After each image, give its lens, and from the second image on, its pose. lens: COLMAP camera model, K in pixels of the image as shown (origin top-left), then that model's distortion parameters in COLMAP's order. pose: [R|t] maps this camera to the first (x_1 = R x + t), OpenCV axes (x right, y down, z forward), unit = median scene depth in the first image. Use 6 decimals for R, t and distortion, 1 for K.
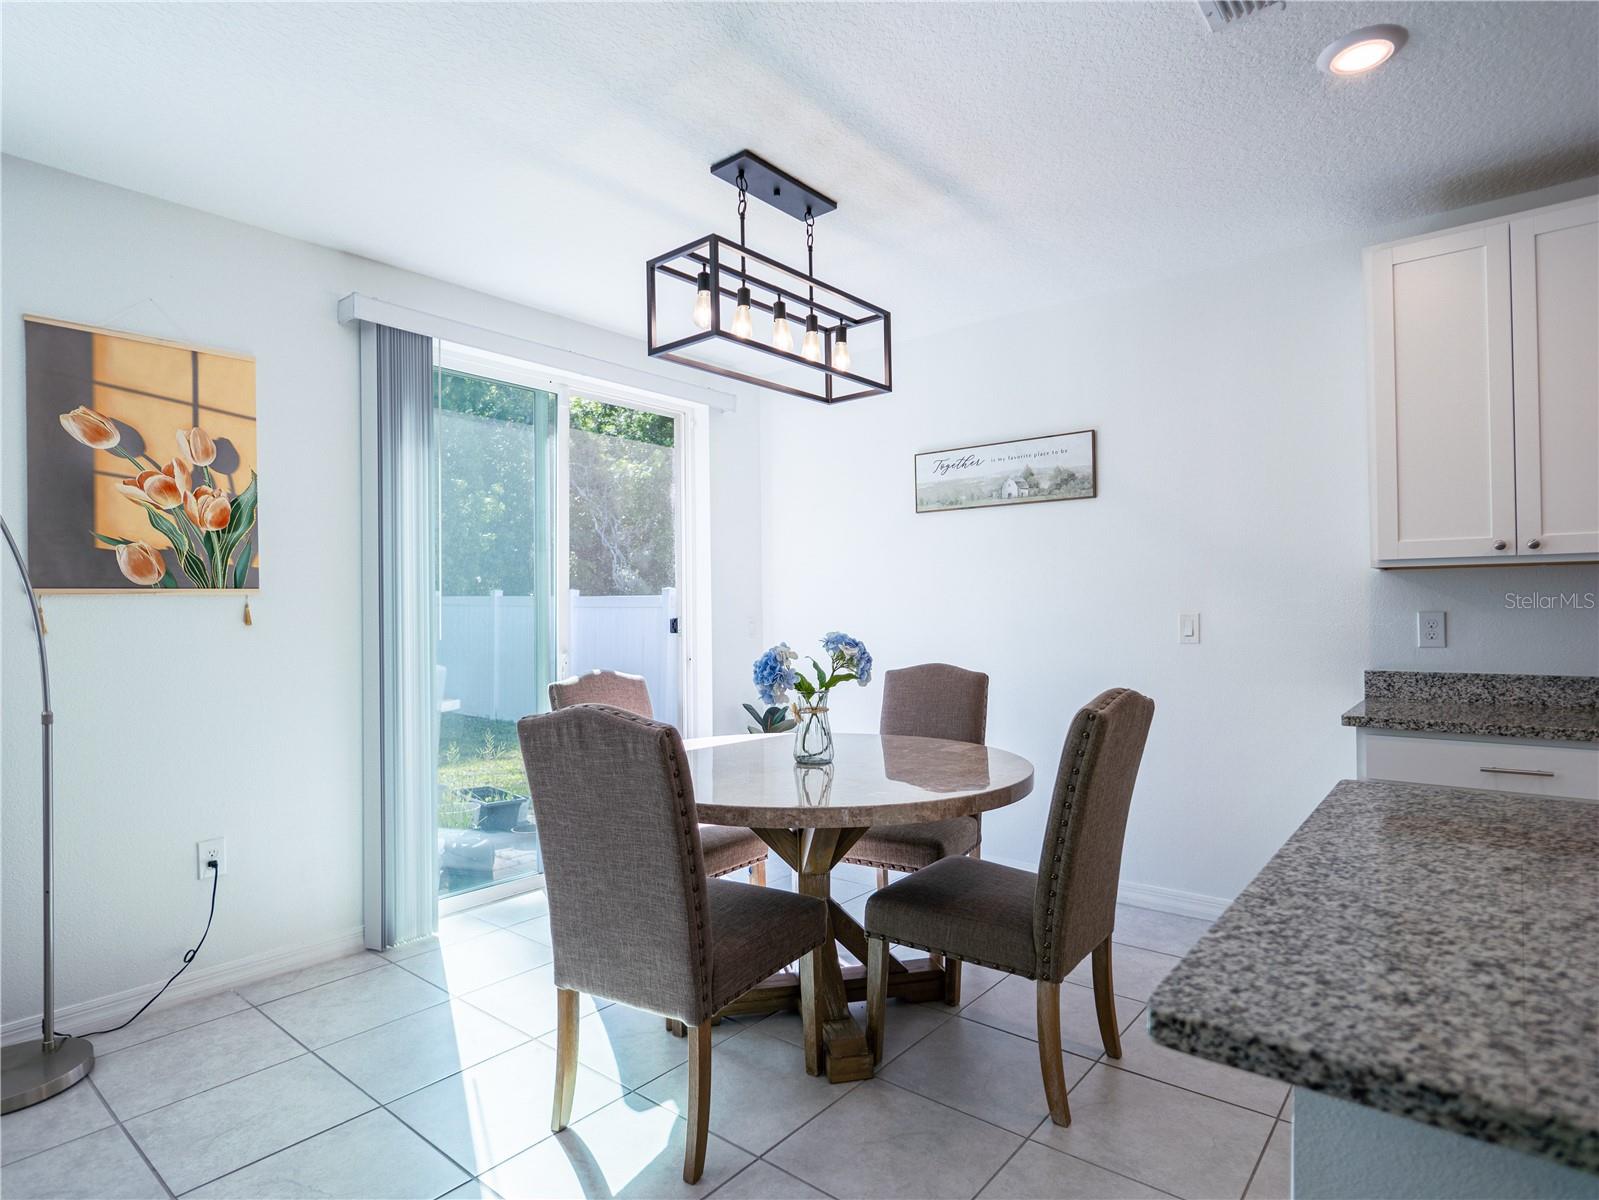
lens RADIAL K [[863.6, 0, 799.8], [0, 863.6, 600.4], [0, 0, 1]] dist [-0.017297, 0.004215]
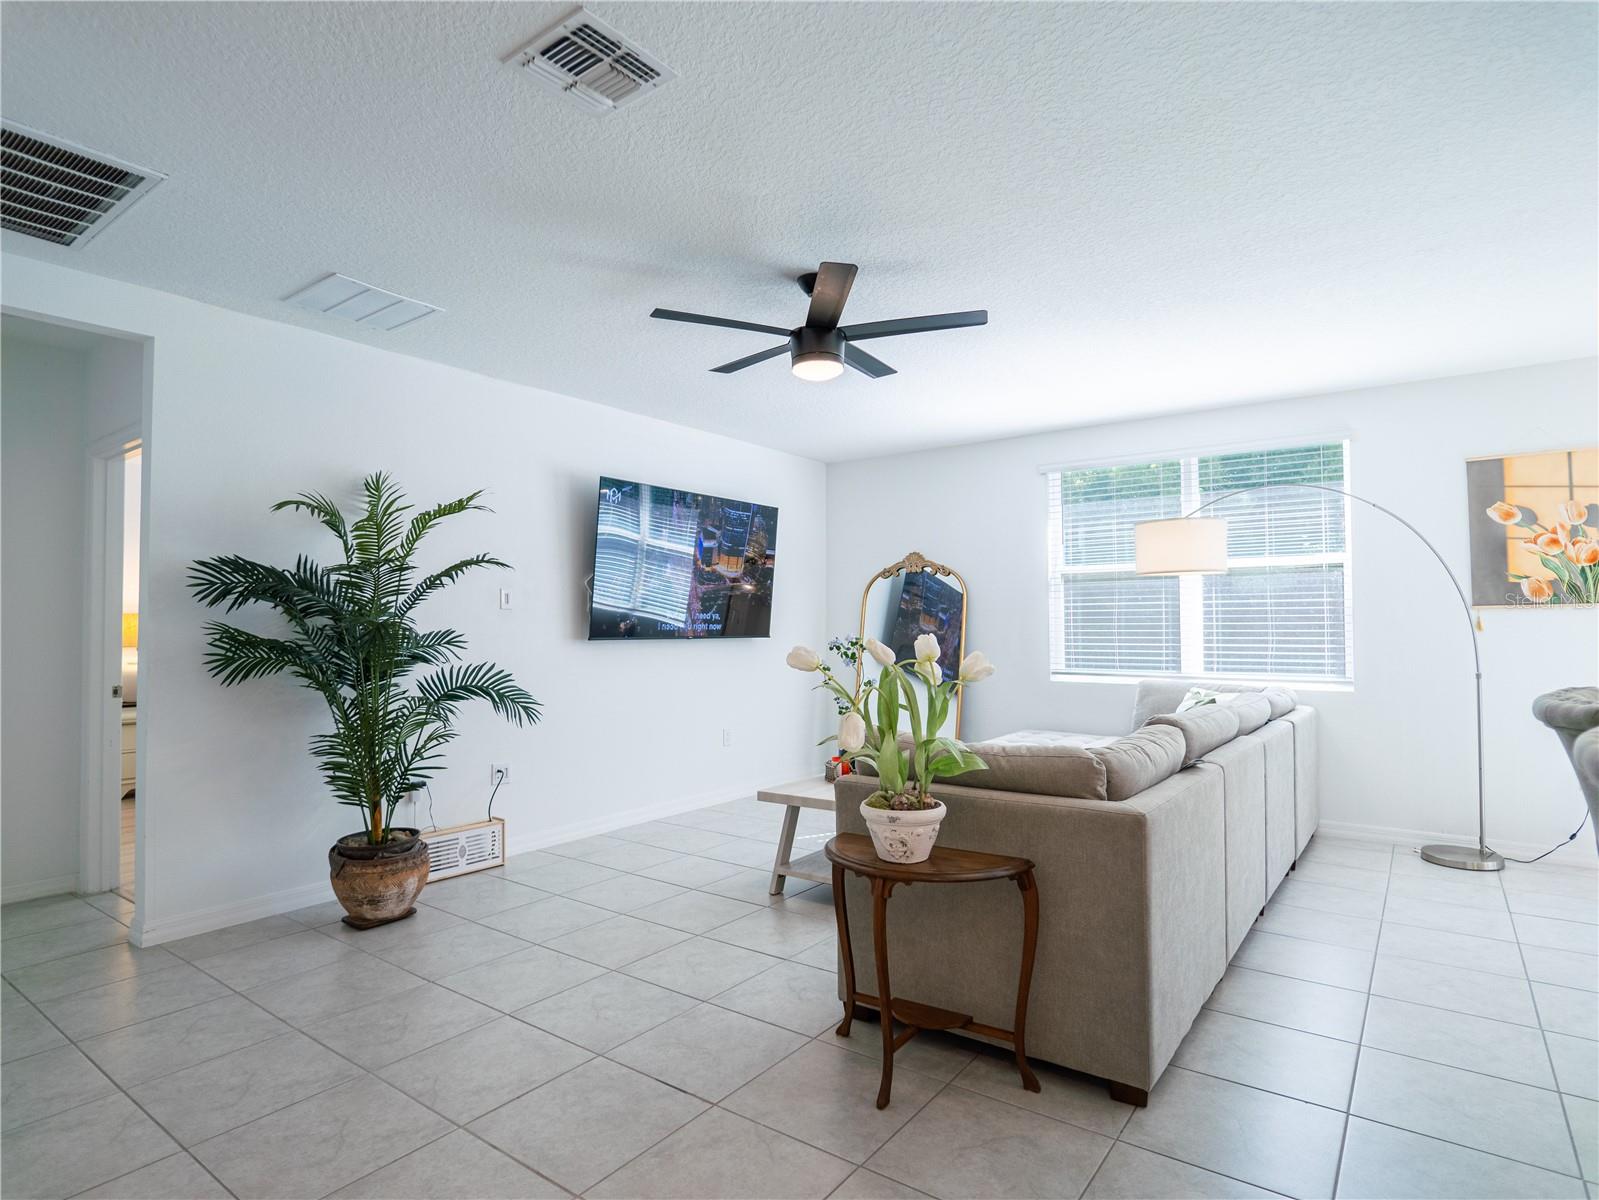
lens RADIAL K [[863.6, 0, 799.1], [0, 863.6, 601.0], [0, 0, 1]] dist [-0.017297, 0.004215]
pose [[0.051868, -0.017077, -0.998508, 0.776984], [0.015855, 0.999742, -0.016274, -0.015627], [0.998528, -0.014987, 0.052125, -0.493491]]
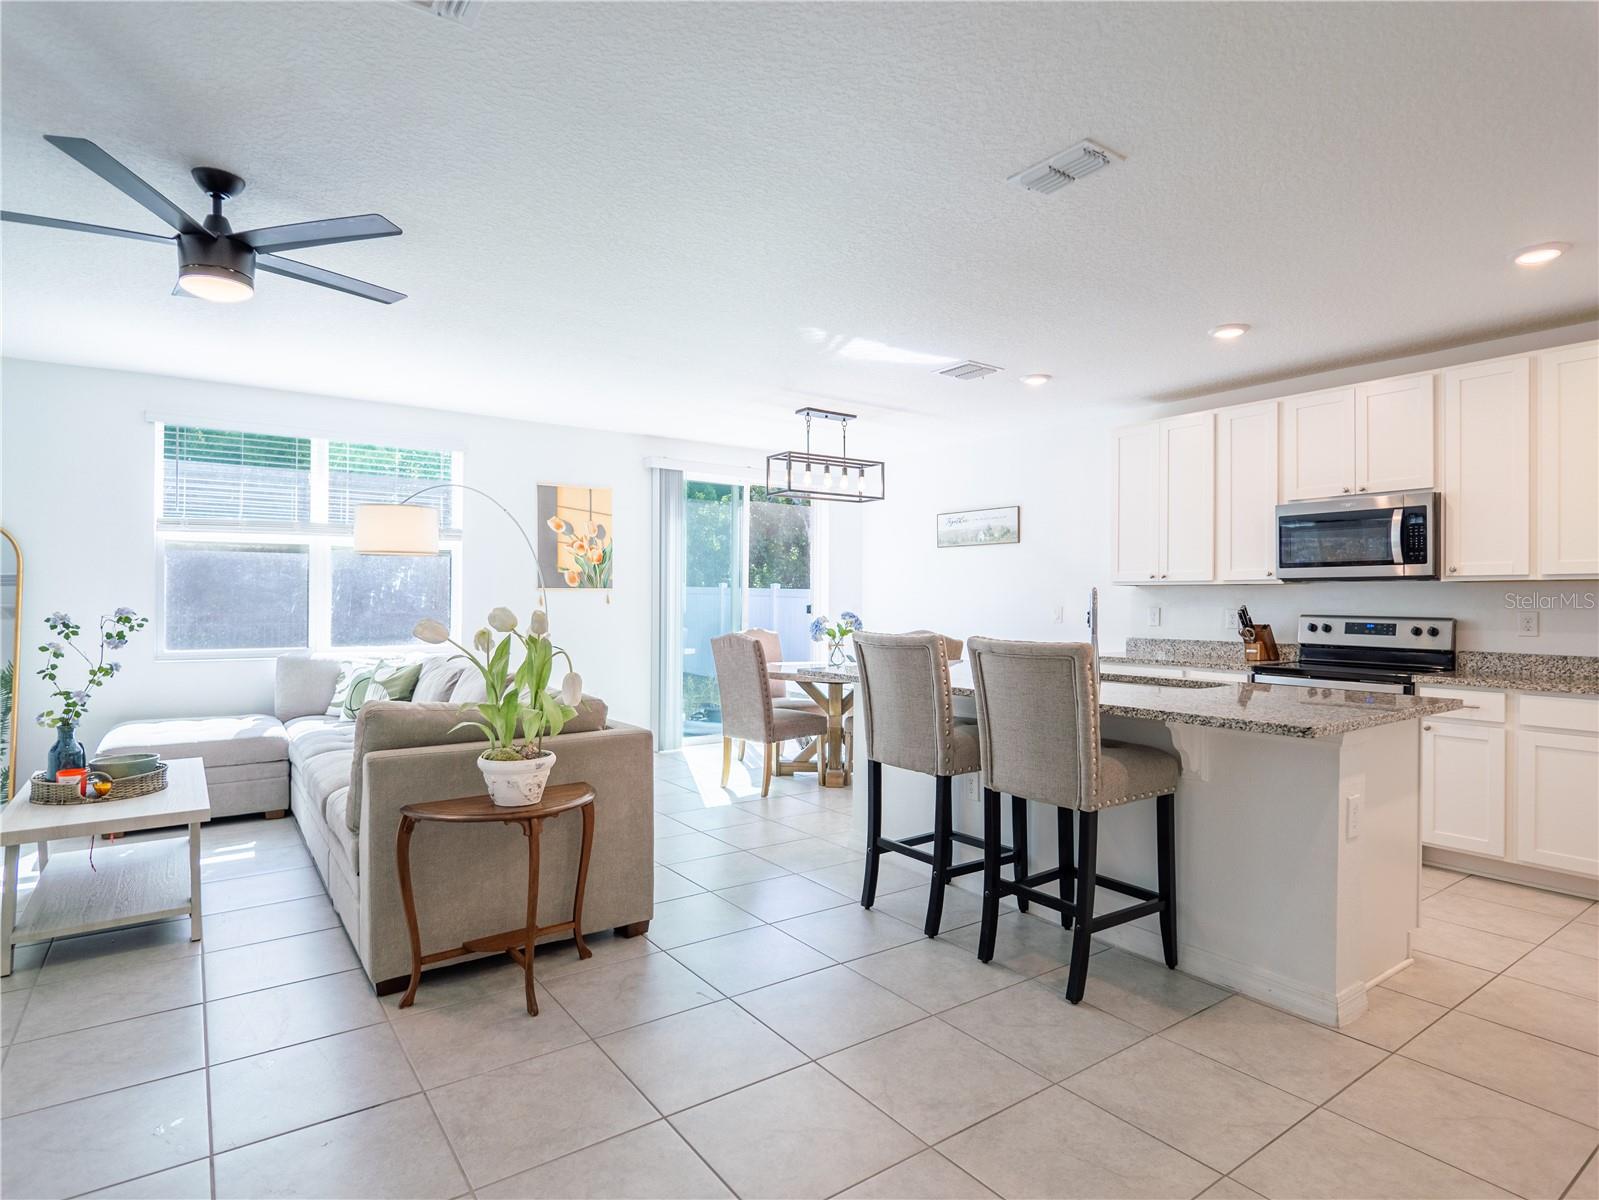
lens RADIAL K [[863.6, 0, 801.5], [0, 863.6, 600.9], [0, 0, 1]] dist [-0.017297, 0.004215]
pose [[0.966634, 0.016916, -0.255603, 0.487962], [-0.013812, 0.999808, 0.013935, -0.019952], [0.255790, -0.009940, 0.966681, -1.190386]]
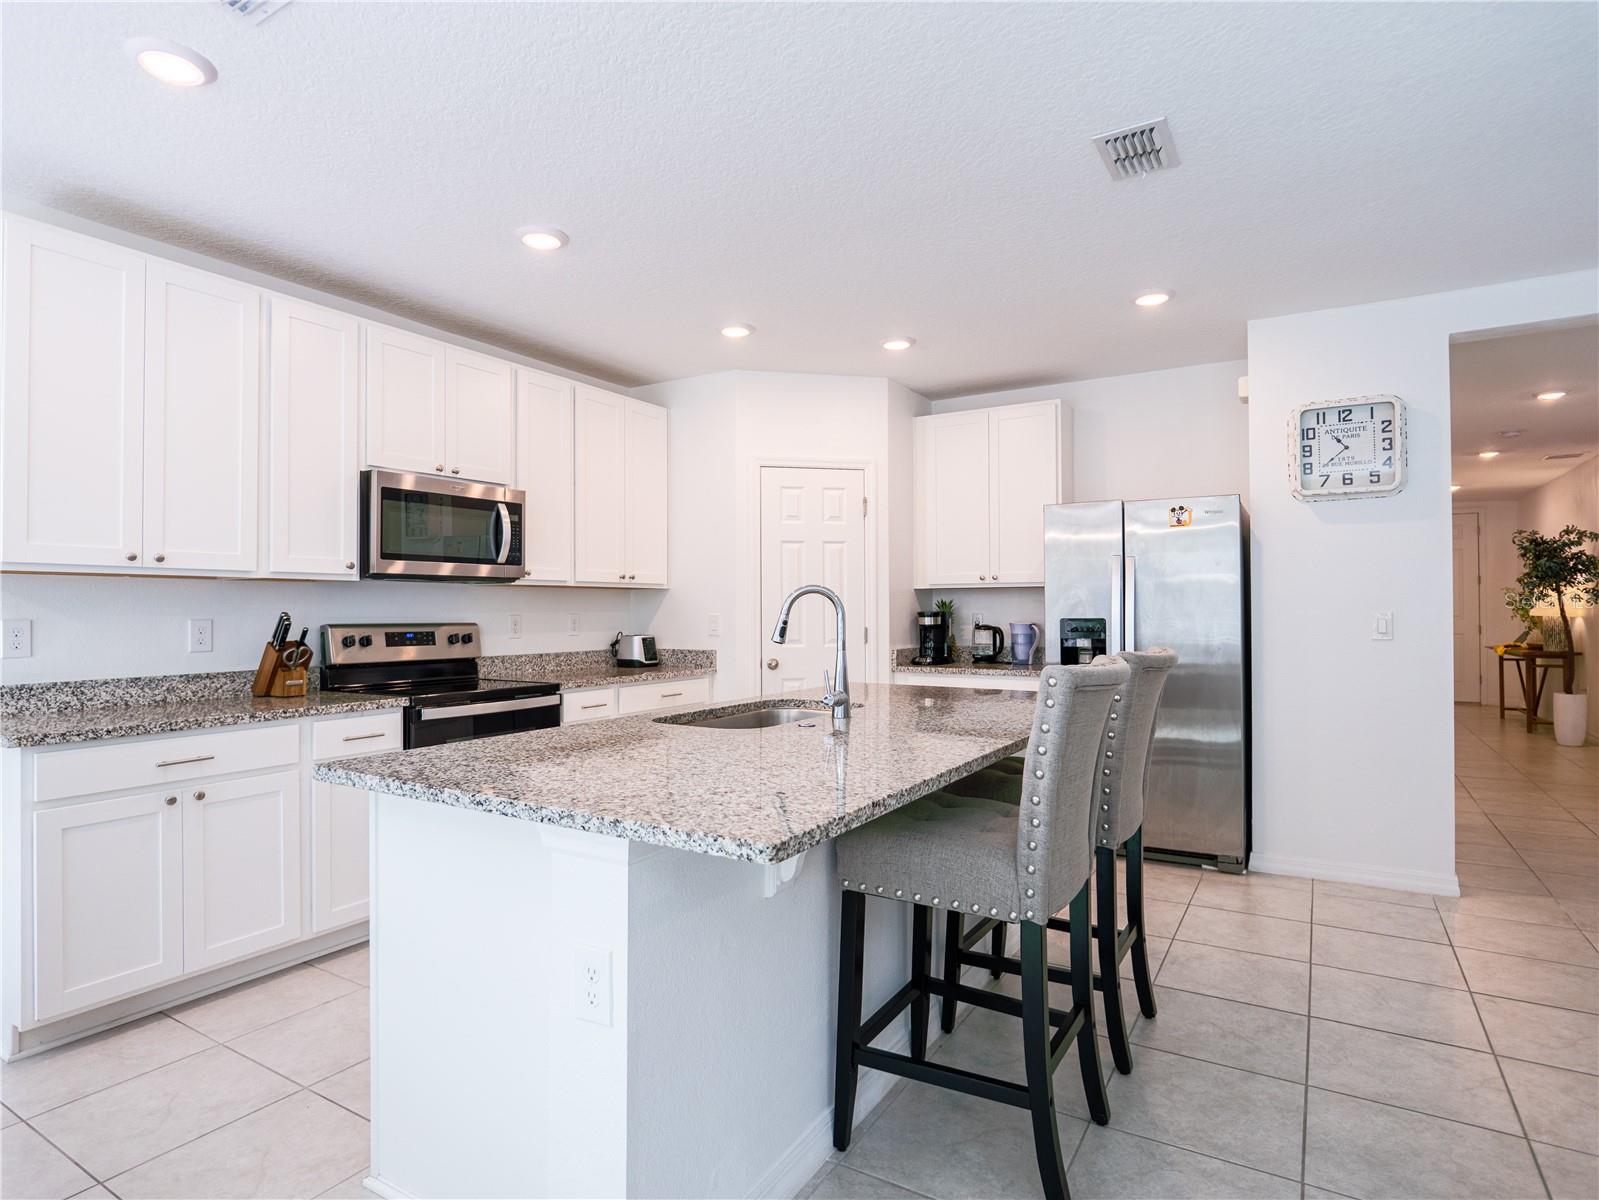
lens RADIAL K [[863.6, 0, 800.7], [0, 863.6, 597.6], [0, 0, 1]] dist [-0.017297, 0.004215]
pose [[-0.139811, 0.024459, 0.989876, -0.326387], [-0.006862, 0.999647, -0.025669, 0.007656], [-0.990154, -0.010381, -0.139594, 0.299287]]
